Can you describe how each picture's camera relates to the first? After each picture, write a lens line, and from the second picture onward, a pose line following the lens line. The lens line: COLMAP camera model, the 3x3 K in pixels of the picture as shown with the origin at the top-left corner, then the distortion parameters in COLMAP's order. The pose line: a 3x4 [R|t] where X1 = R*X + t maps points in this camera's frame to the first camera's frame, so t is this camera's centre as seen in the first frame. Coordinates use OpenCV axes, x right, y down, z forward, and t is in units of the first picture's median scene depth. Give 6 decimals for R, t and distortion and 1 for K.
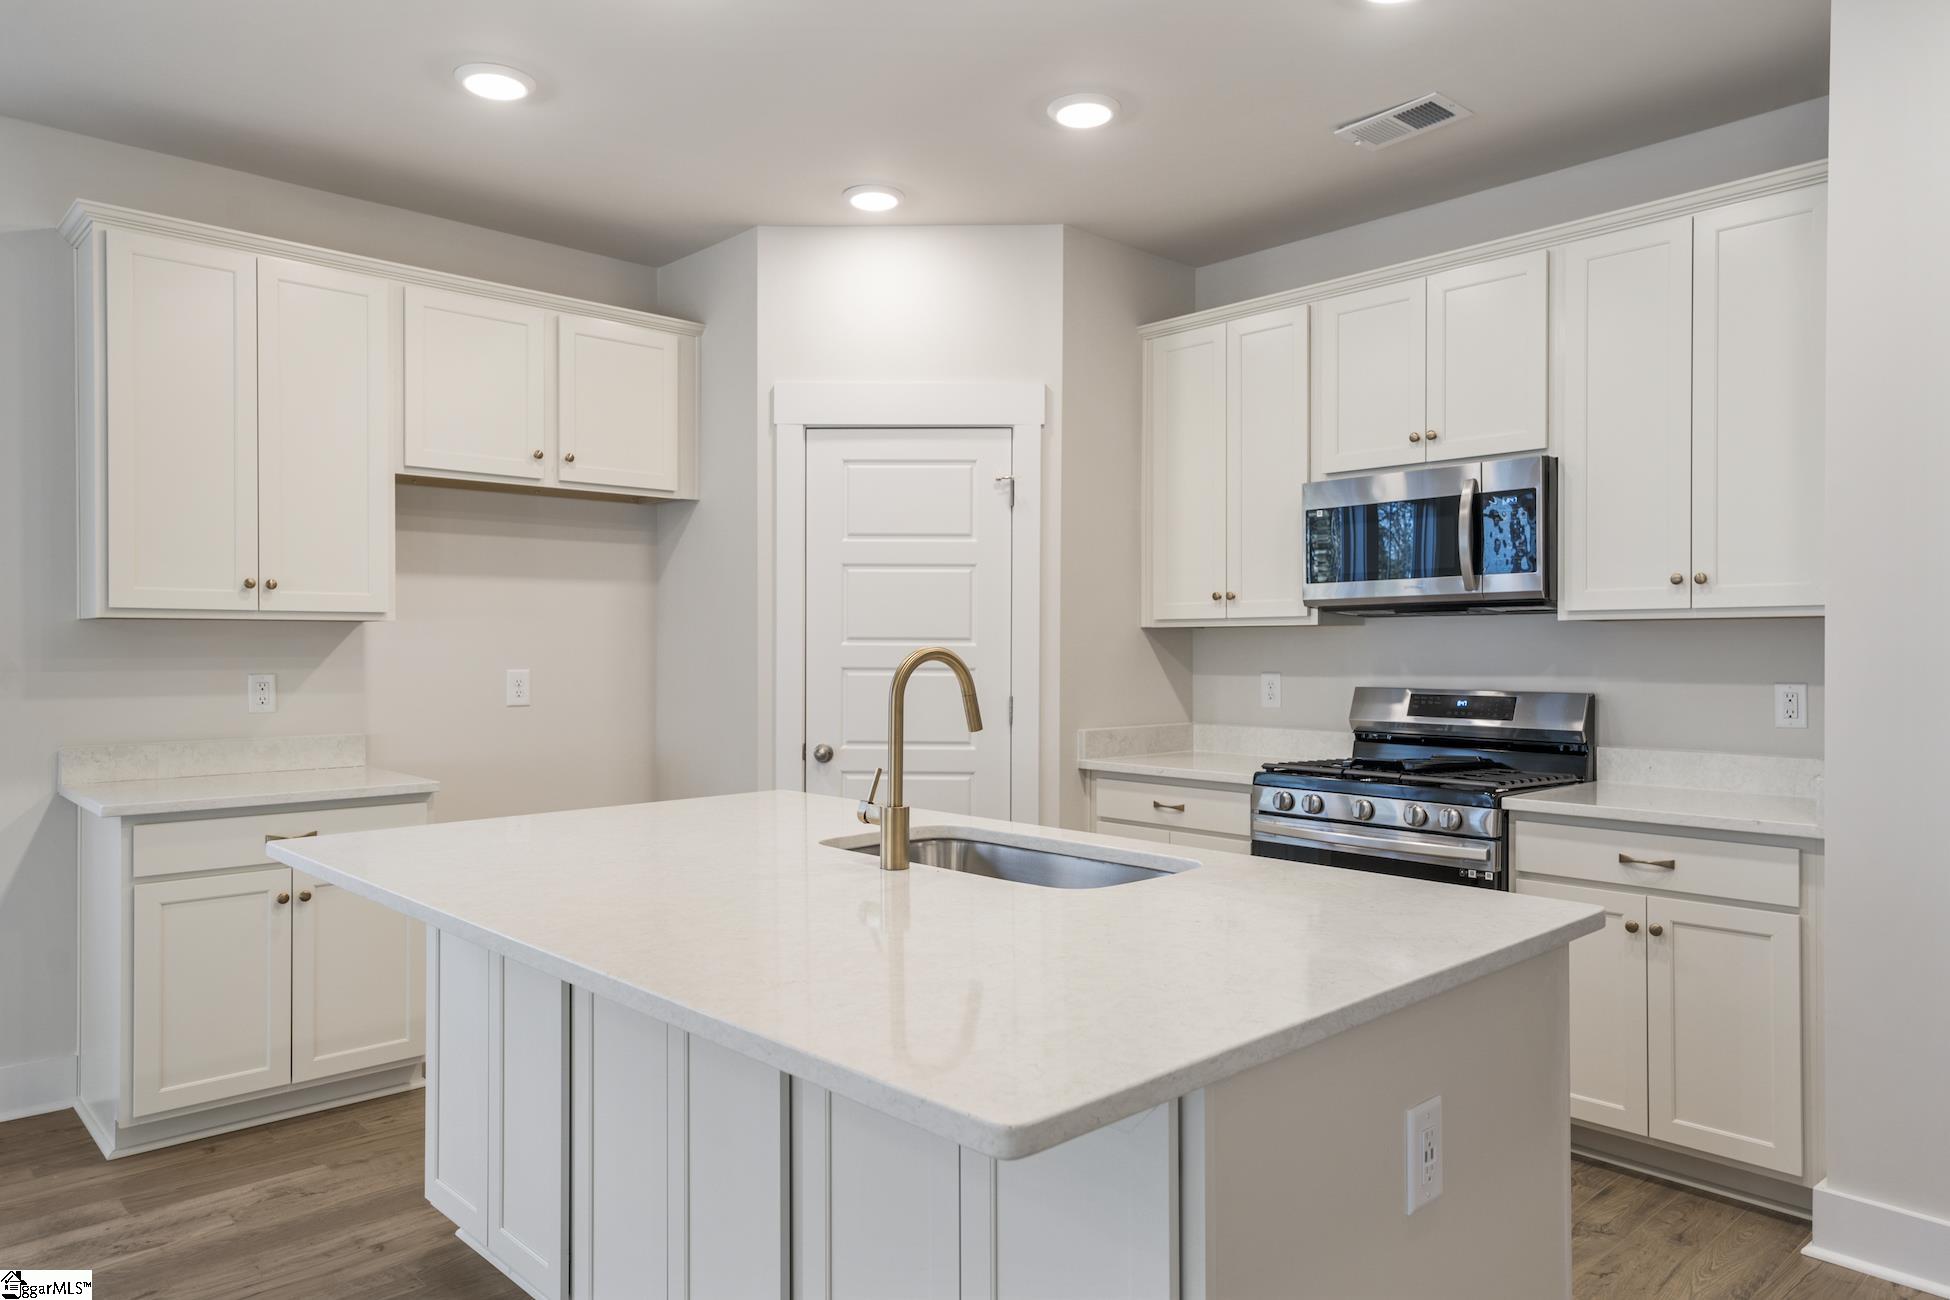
lens RADIAL K [[1263.1, 0, 965.0], [0, 1263.1, 653.5], [0, 0, 1]] dist [0.020385, -0.002554]
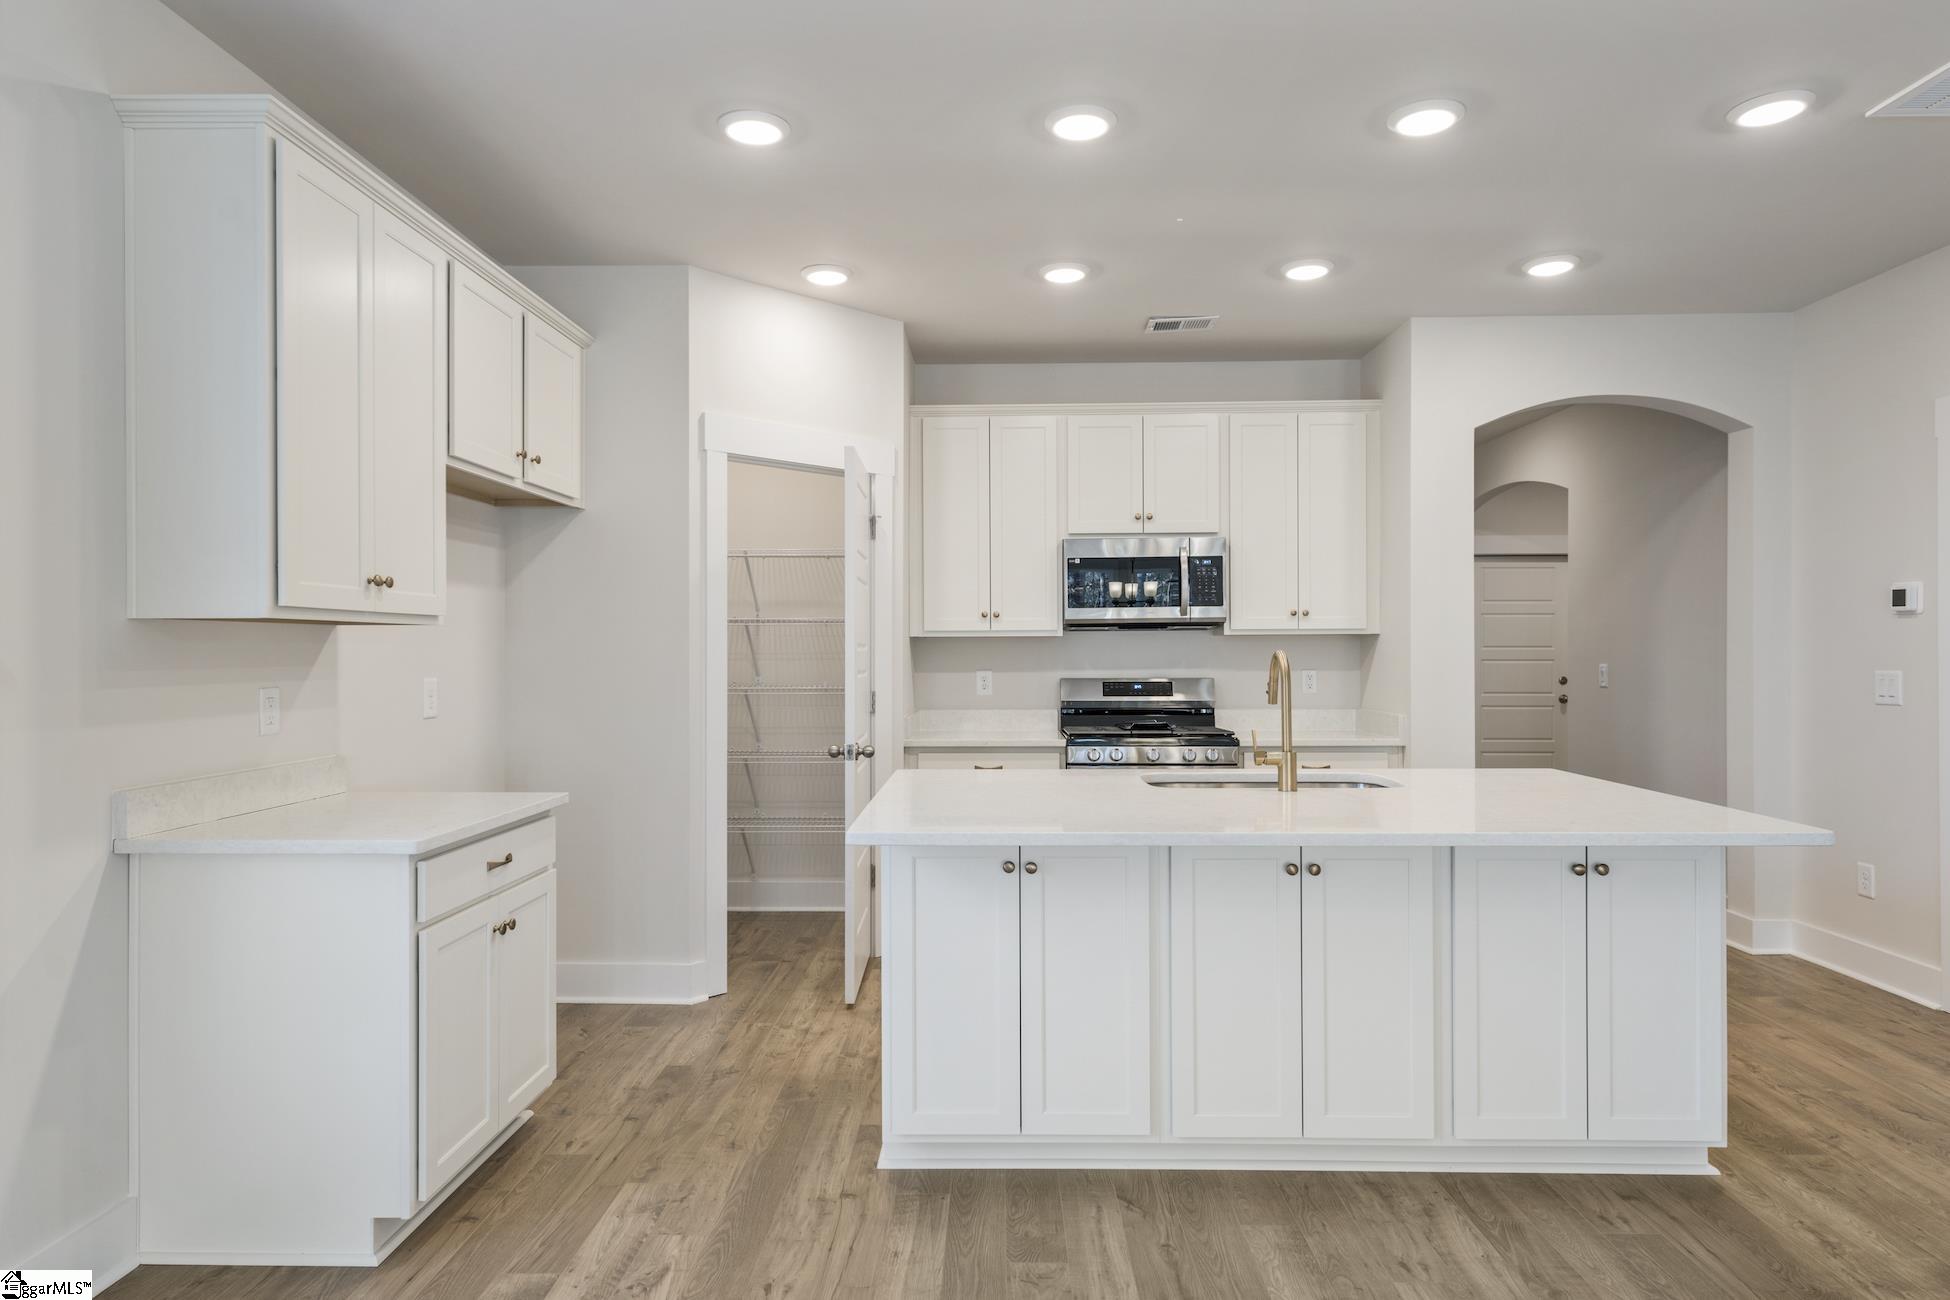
lens RADIAL K [[1148.4, 0, 966.4], [0, 1148.4, 650.6], [0, 0, 1]] dist [0.008894, 0.000124]
pose [[0.702068, -0.002078, 0.712106, -0.756338], [0.006068, 0.999977, -0.003064, -0.002648], [-0.712084, 0.006472, 0.702065, 0.152029]]
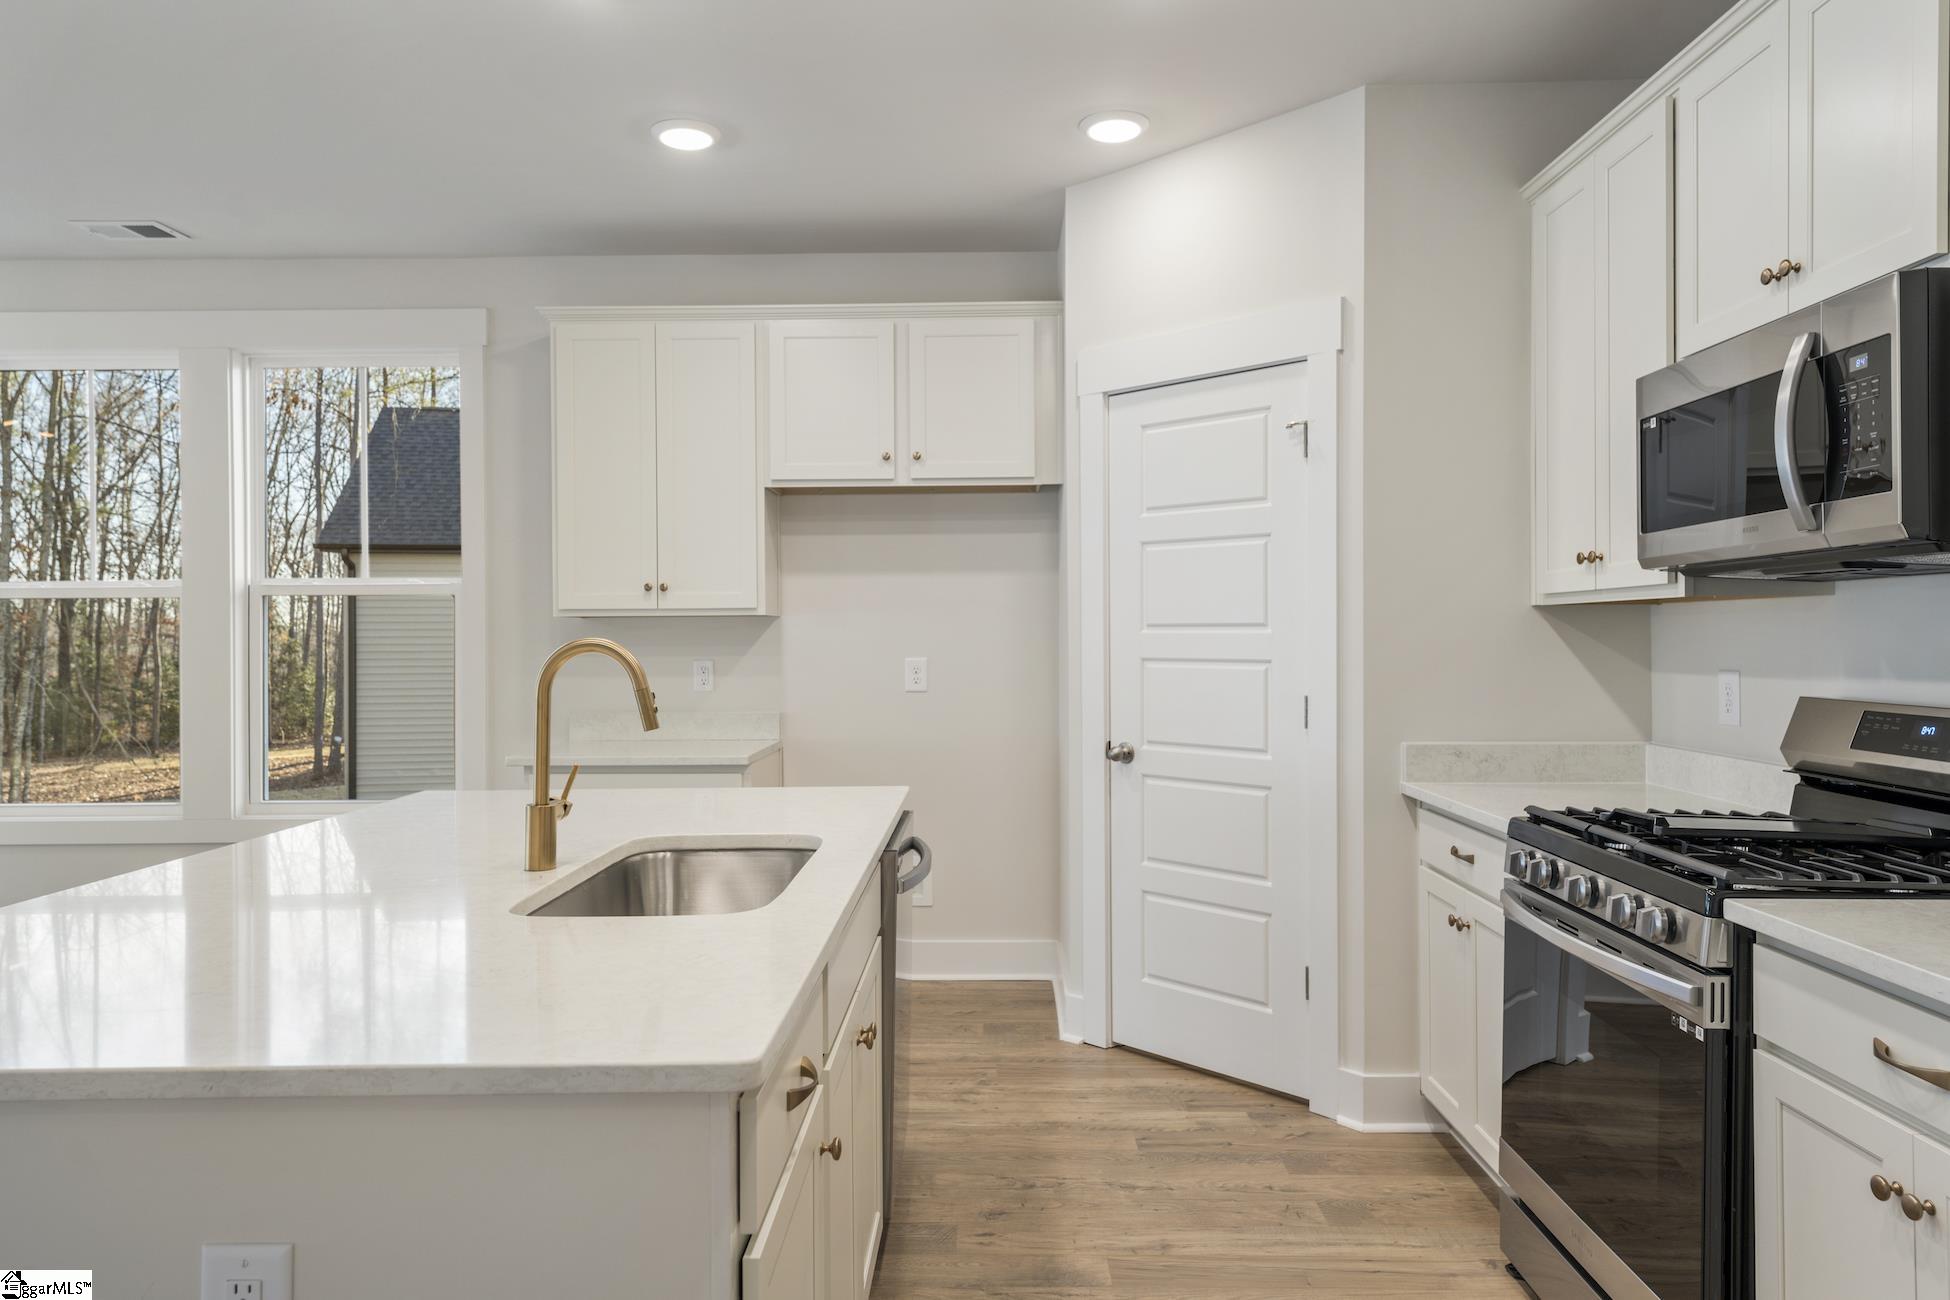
lens RADIAL K [[1275.6, 0, 967.4], [0, 1275.6, 638.0], [0, 0, 1]] dist [0.037097, -0.001387]
pose [[0.714216, -0.003817, -0.699915, 0.484741], [0.003367, 0.999992, -0.002017, -0.001922], [0.699917, -0.000916, 0.714223, 0.292610]]
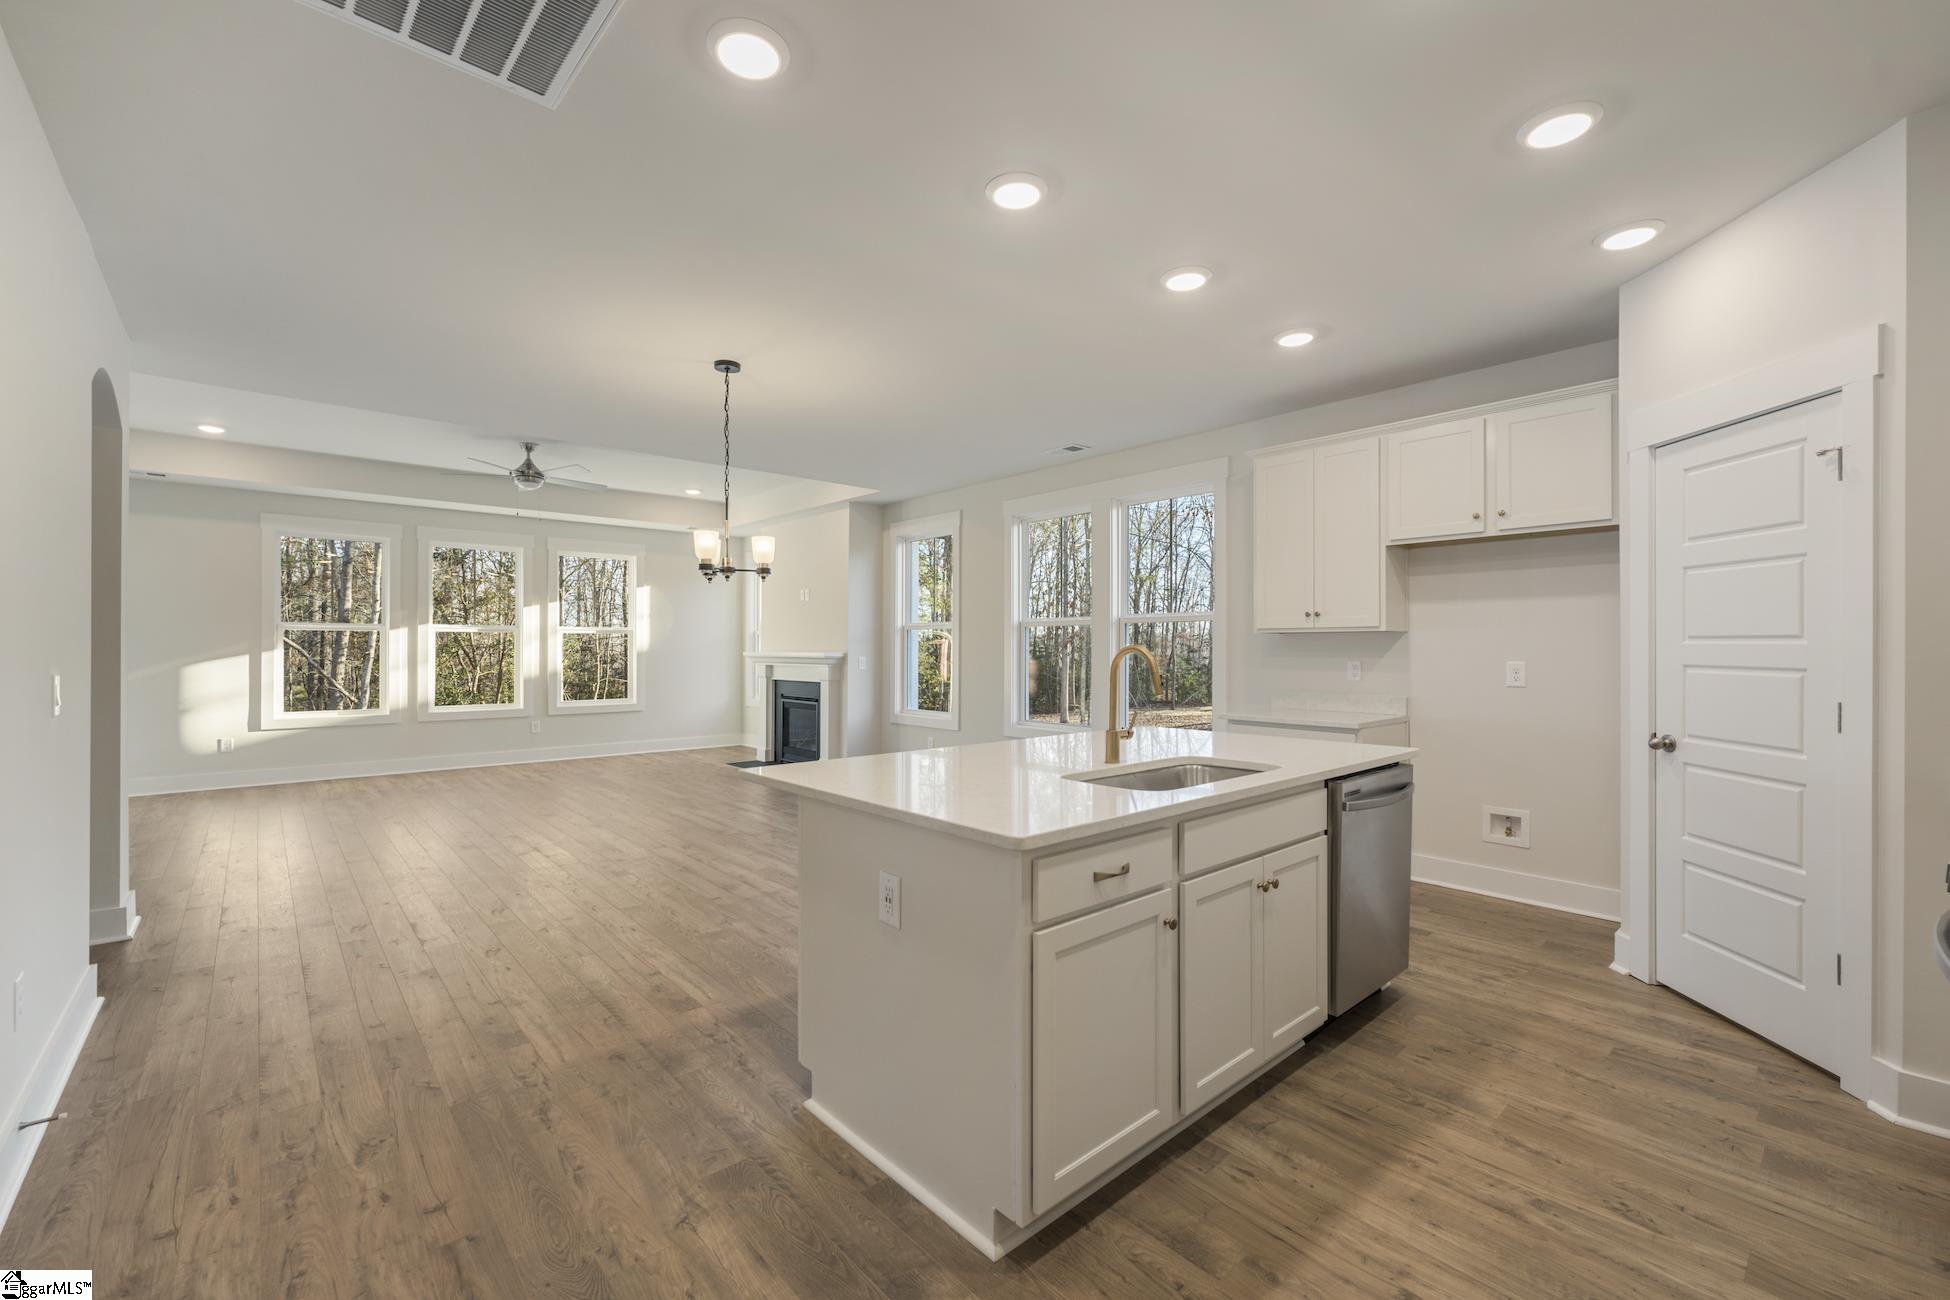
lens RADIAL K [[801.6, 0, 968.7], [0, 801.6, 646.8], [0, 0, 1]] dist [0.000521, 0.000539]
pose [[-0.033721, -0.000690, -0.999431, 0.646939], [-0.003743, 0.999993, -0.000564, -0.001575], [0.999424, 0.003721, -0.033723, 0.459994]]
